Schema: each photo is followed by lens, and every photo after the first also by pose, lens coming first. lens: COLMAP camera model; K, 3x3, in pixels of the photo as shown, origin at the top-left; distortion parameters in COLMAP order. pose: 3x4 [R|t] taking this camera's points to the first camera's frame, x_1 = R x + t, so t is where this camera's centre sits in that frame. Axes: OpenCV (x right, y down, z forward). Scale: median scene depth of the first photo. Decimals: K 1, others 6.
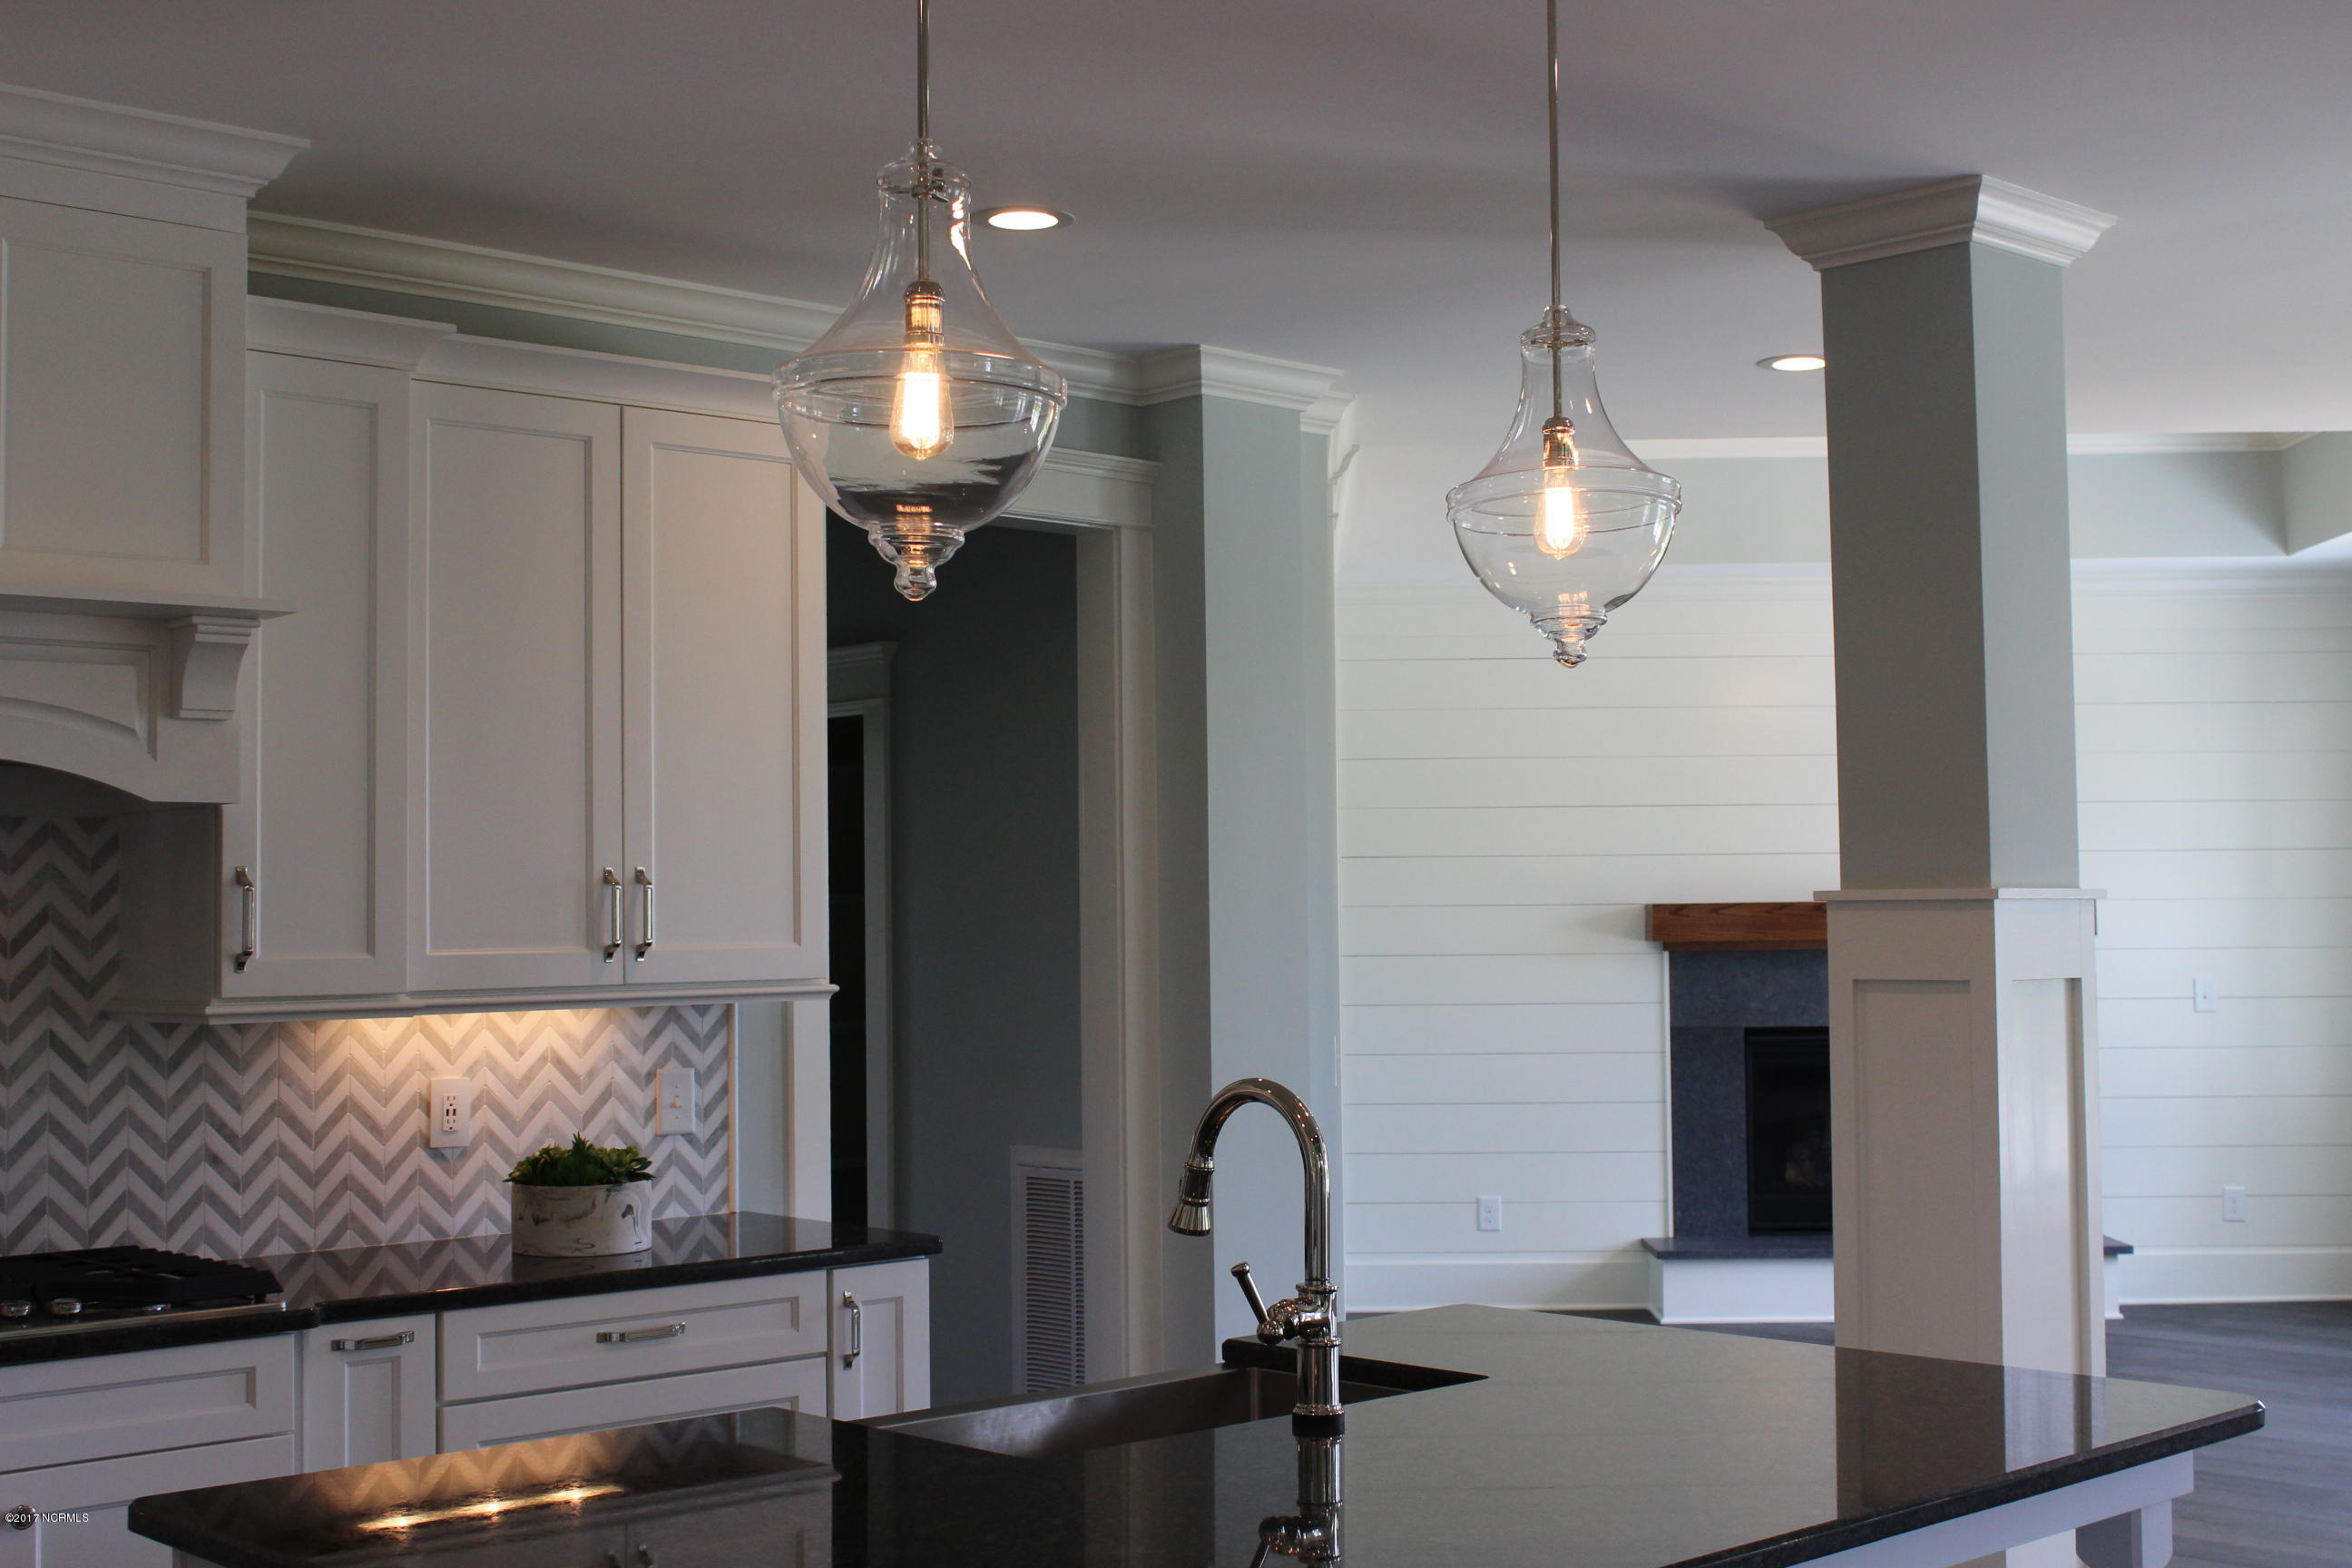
lens RADIAL K [[2771.1, 0, 1176.0], [0, 2771.1, 784.0], [0, 0, 1]] dist [-0.078933, 0.041639]
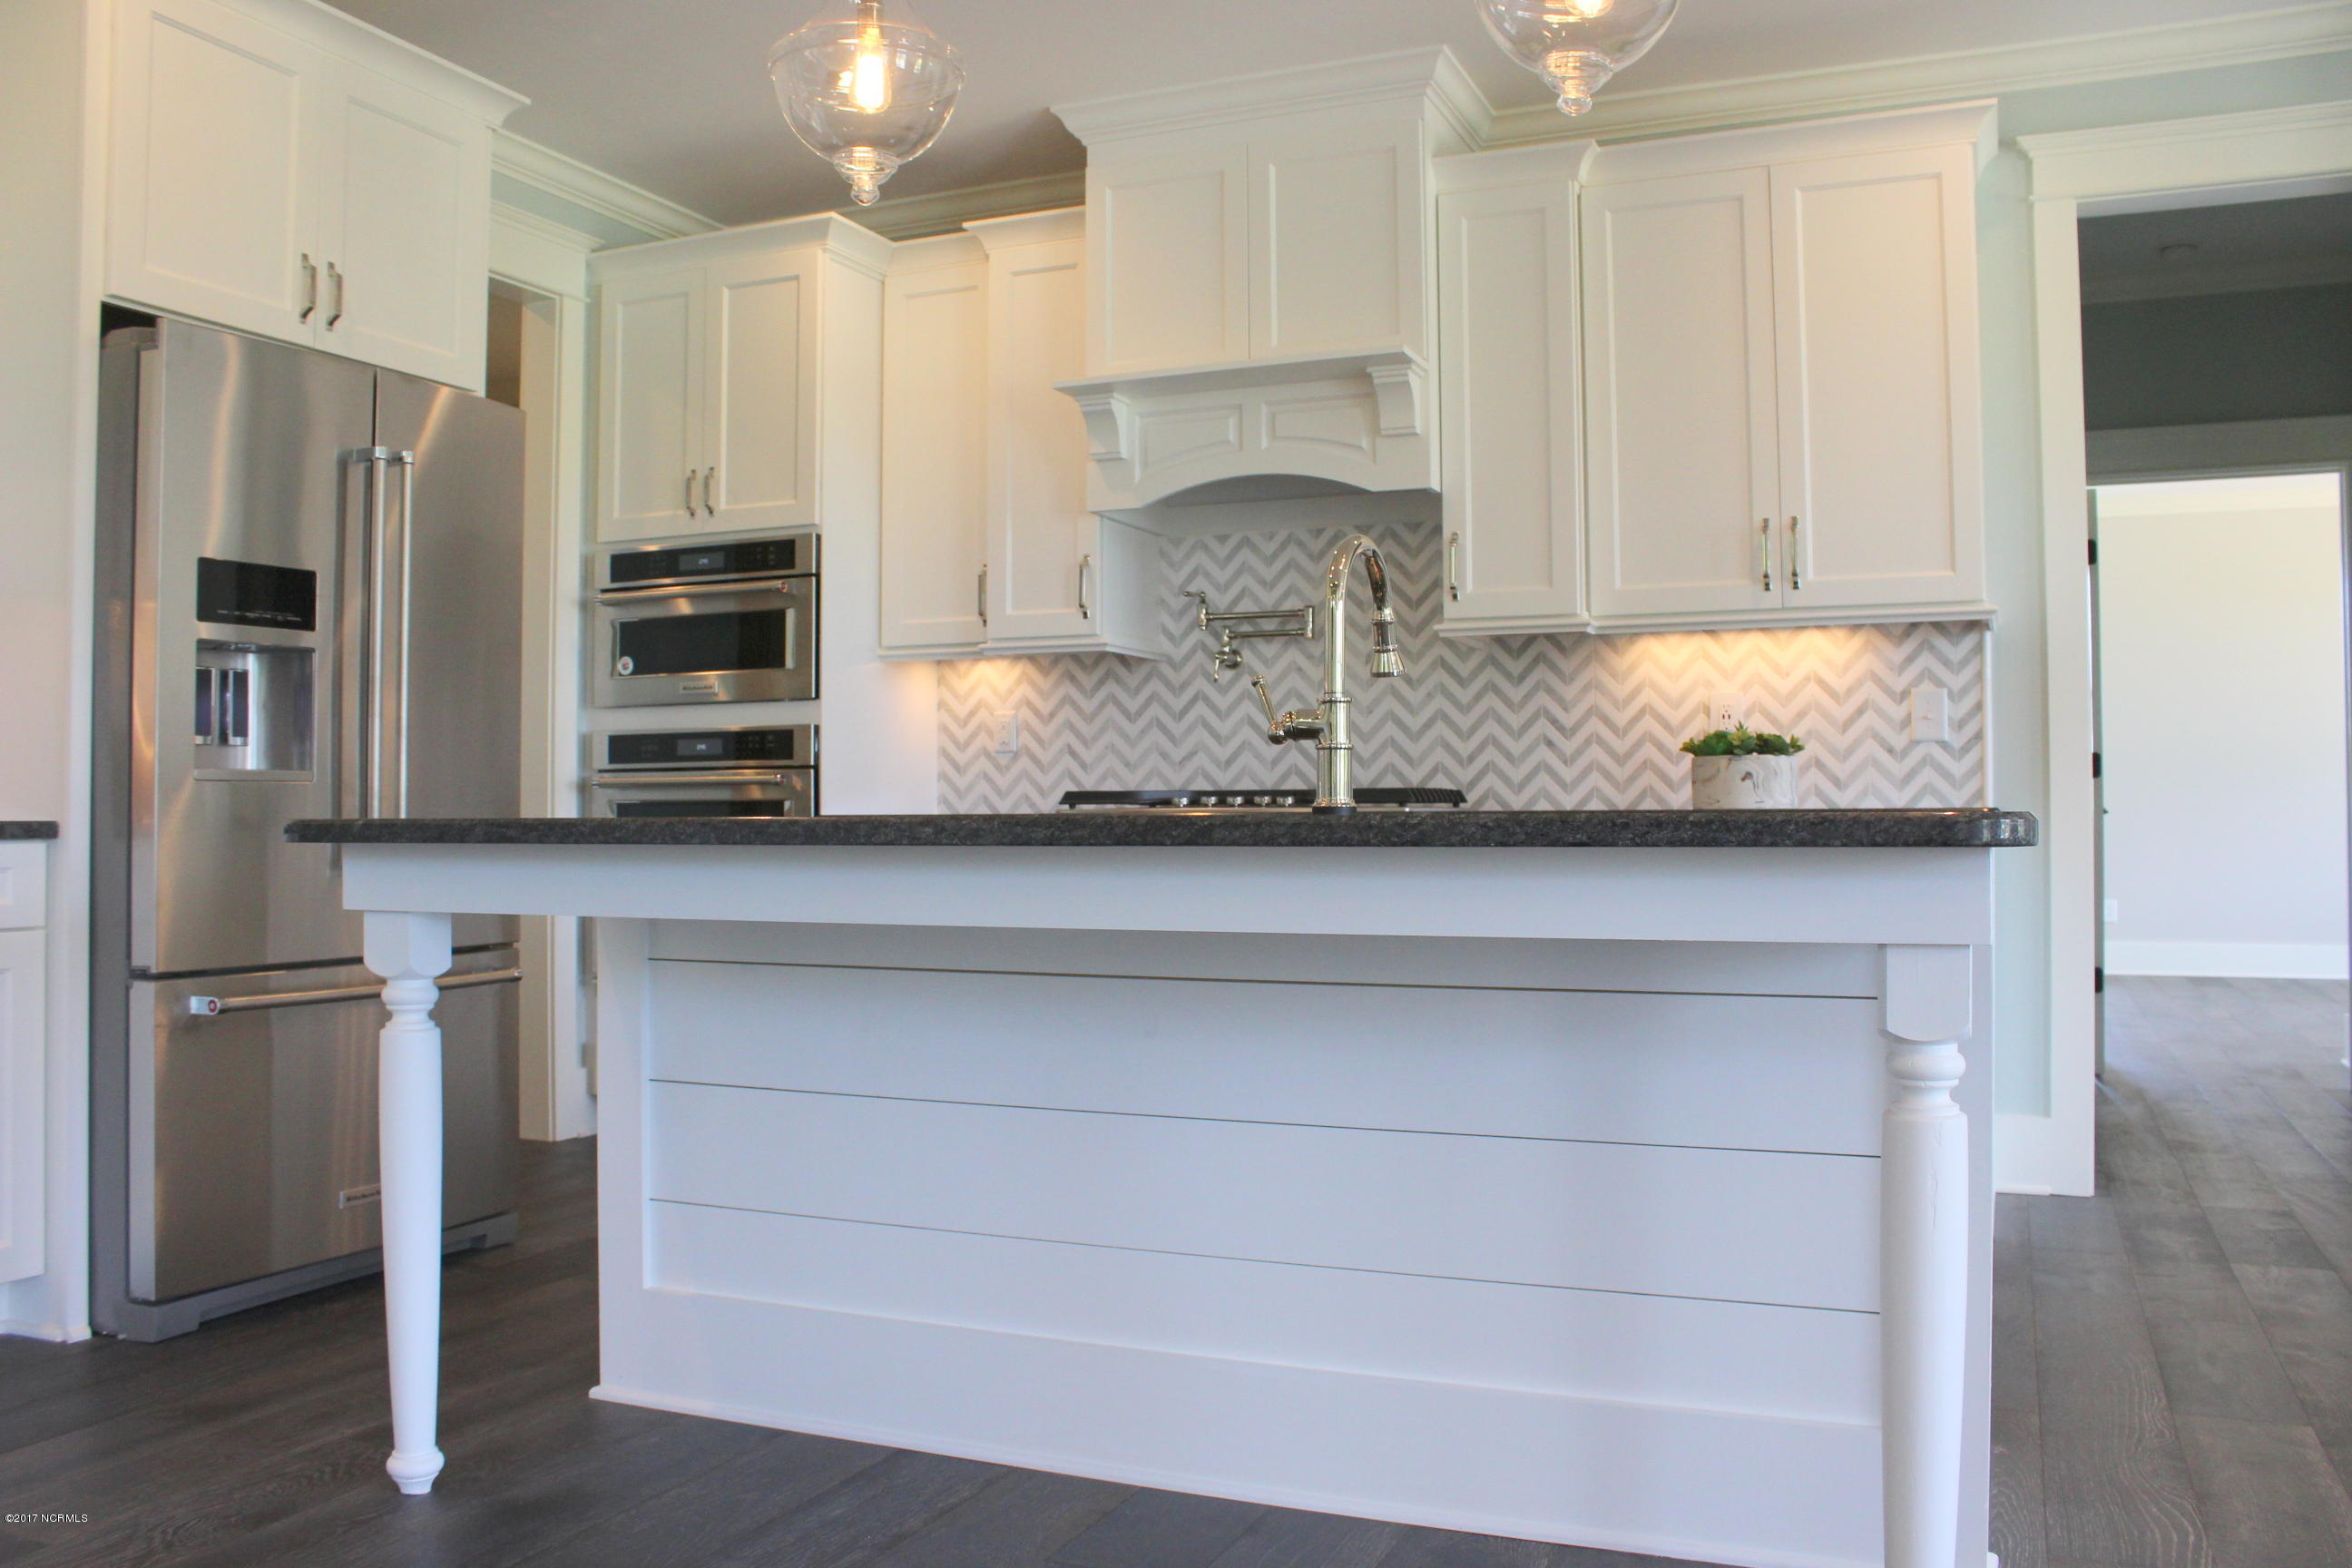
lens RADIAL K [[1927.4, 0, 1205.8], [0, 1927.4, 771.5], [0, 0, 1]] dist [-0.166193, 0.132930]
pose [[0.409993, -0.008630, -0.912048, 0.507407], [0.042487, 0.999050, 0.009647, 0.131582], [0.911099, -0.042706, 0.409970, 0.396707]]
